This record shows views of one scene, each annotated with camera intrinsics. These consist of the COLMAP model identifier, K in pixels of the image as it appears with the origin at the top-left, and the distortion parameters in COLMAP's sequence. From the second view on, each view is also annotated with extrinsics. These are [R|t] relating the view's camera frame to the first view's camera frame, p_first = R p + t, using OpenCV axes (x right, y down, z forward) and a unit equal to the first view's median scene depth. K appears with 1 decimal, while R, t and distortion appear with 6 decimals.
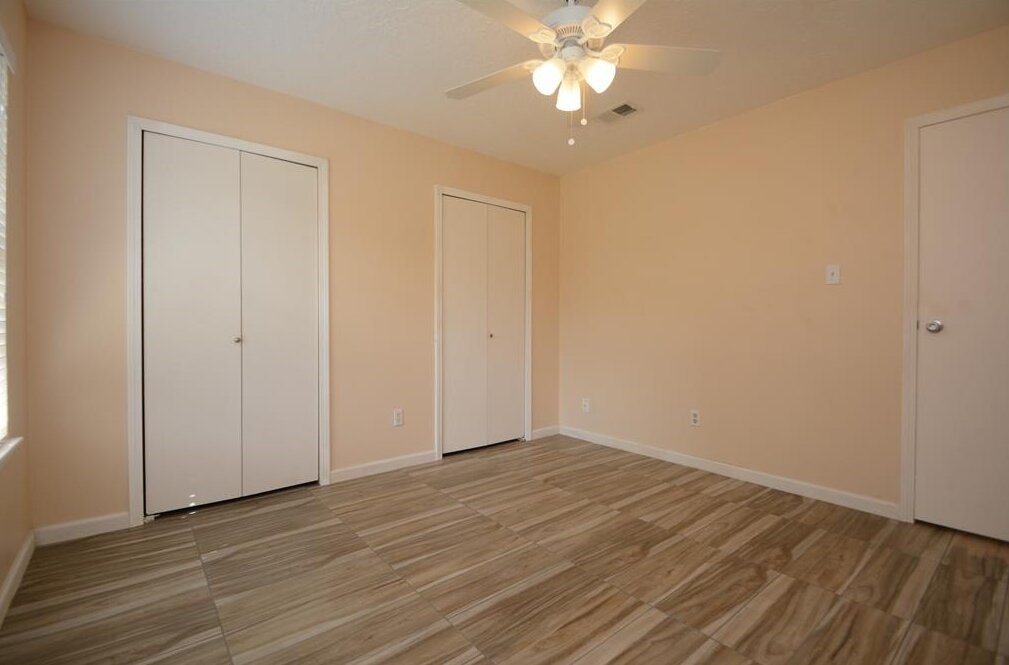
lens RADIAL K [[455.3, 0, 501.3], [0, 455.3, 331.2], [0, 0, 1]] dist [0.017319, -0.025982]
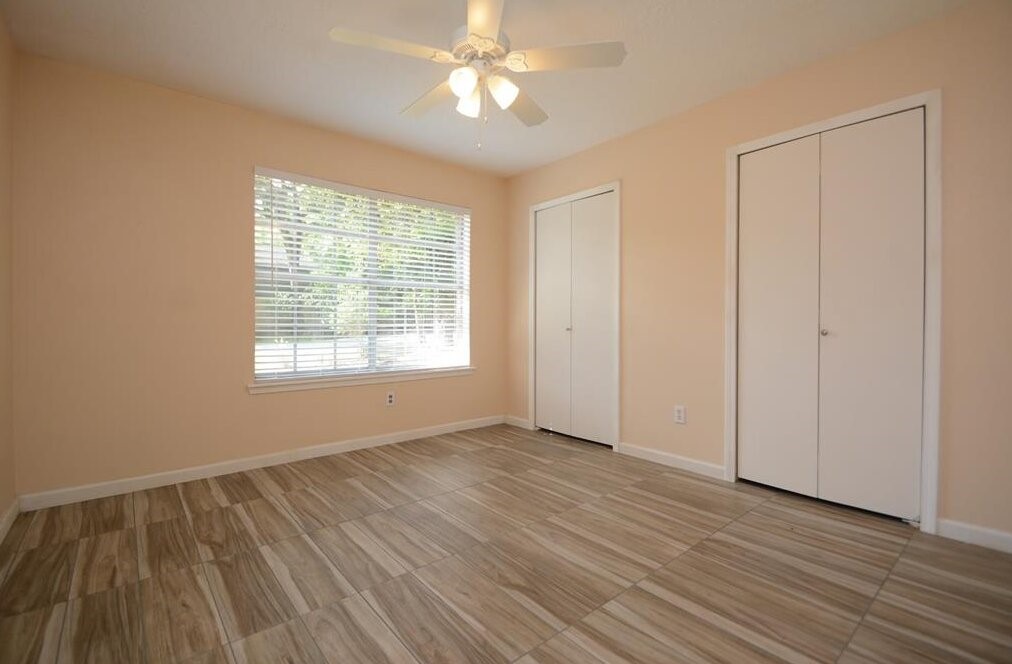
lens RADIAL K [[456.6, 0, 502.8], [0, 456.6, 330.6], [0, 0, 1]] dist [0.017319, -0.025982]
pose [[-0.000804, 0.017399, -0.999848, 0.885903], [-0.009884, 0.999800, 0.017406, -0.001247], [0.999951, 0.009896, -0.000632, 0.756261]]
